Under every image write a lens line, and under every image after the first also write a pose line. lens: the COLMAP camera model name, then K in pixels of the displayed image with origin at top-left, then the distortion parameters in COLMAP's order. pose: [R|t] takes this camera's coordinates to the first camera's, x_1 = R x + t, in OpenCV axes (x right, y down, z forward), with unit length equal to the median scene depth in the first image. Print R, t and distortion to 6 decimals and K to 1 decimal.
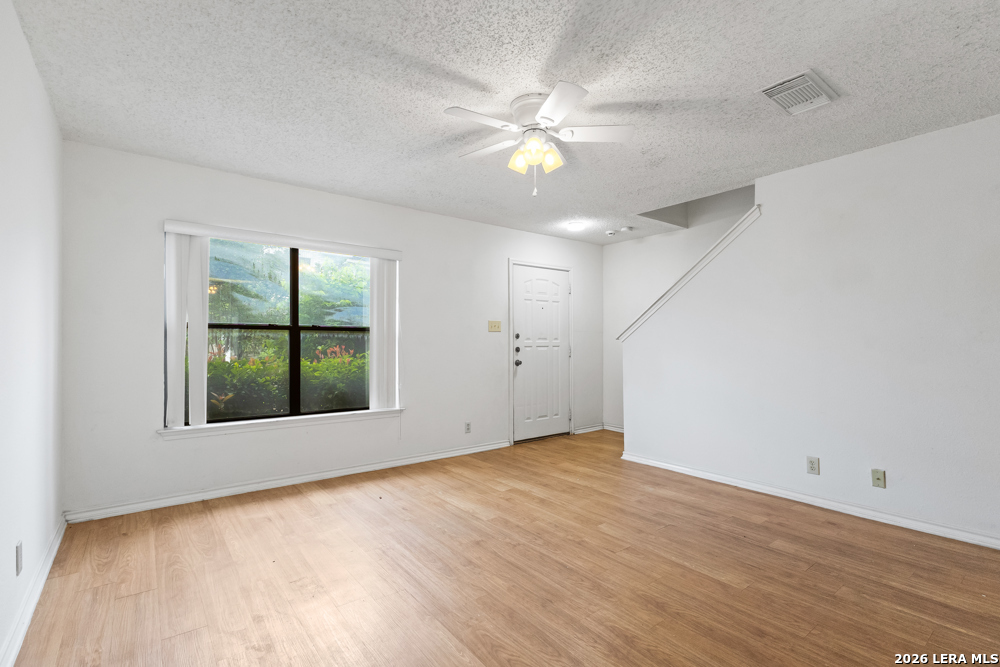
lens RADIAL K [[460.8, 0, 503.5], [0, 460.8, 342.3], [0, 0, 1]] dist [-0.004504, 0.002573]
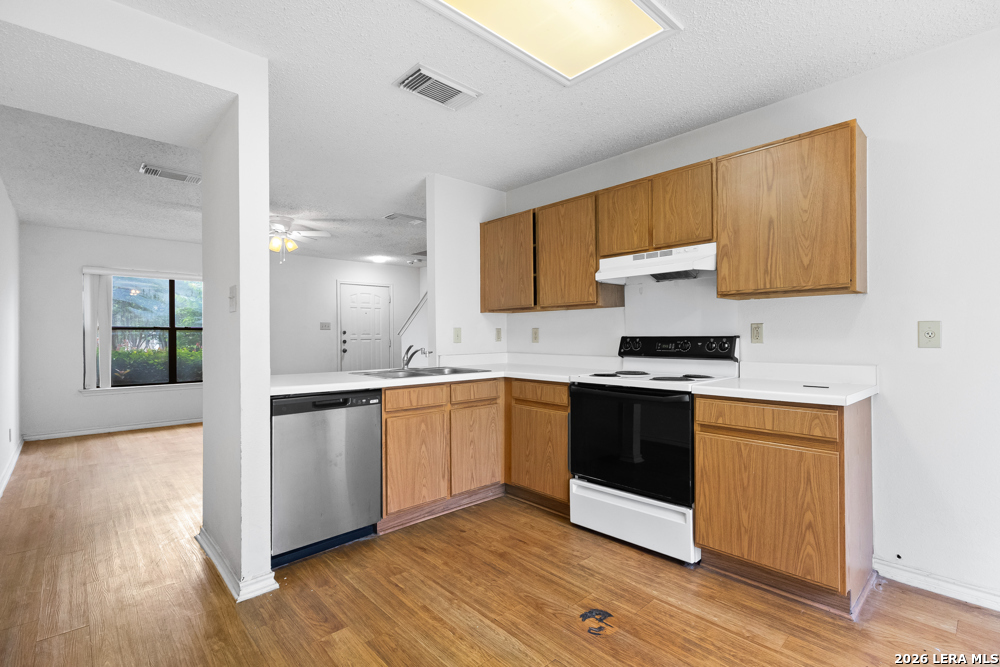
lens RADIAL K [[460.8, 0, 502.3], [0, 460.8, 336.1], [0, 0, 1]] dist [-0.004504, 0.002573]
pose [[0.996203, -0.005652, 0.086875, 0.646891], [0.005417, 0.999981, 0.002933, -0.005248], [-0.086890, -0.002451, 0.996215, -0.813691]]
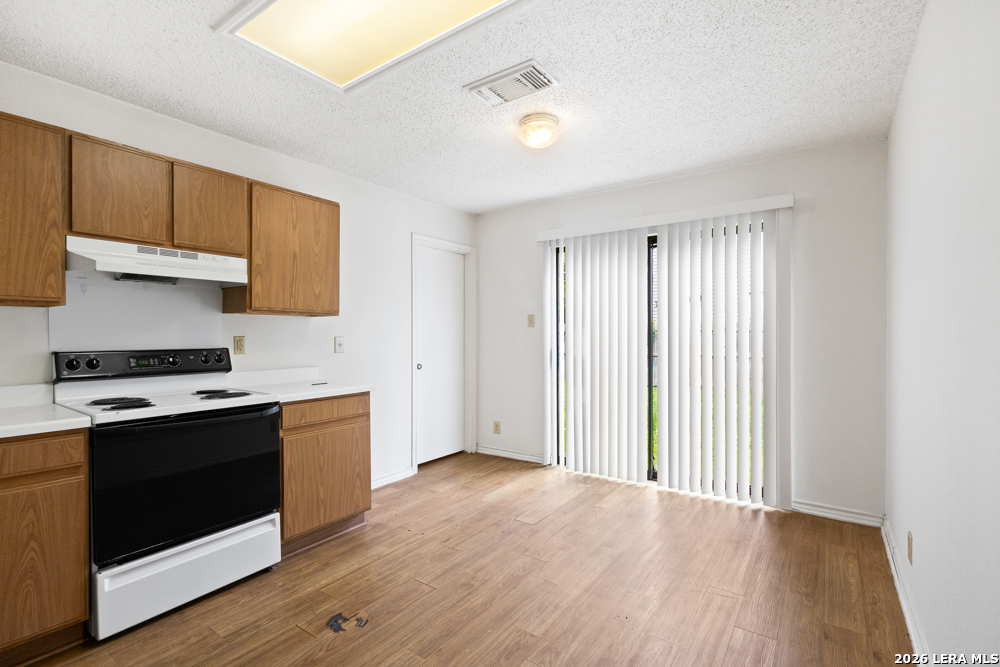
lens RADIAL K [[460.8, 0, 496.5], [0, 460.8, 337.5], [0, 0, 1]] dist [-0.004504, 0.002573]
pose [[-0.281718, -0.004819, 0.959485, 0.187546], [-0.000723, 0.999988, 0.004810, -0.024286], [-0.959497, 0.000662, -0.281719, -0.283055]]
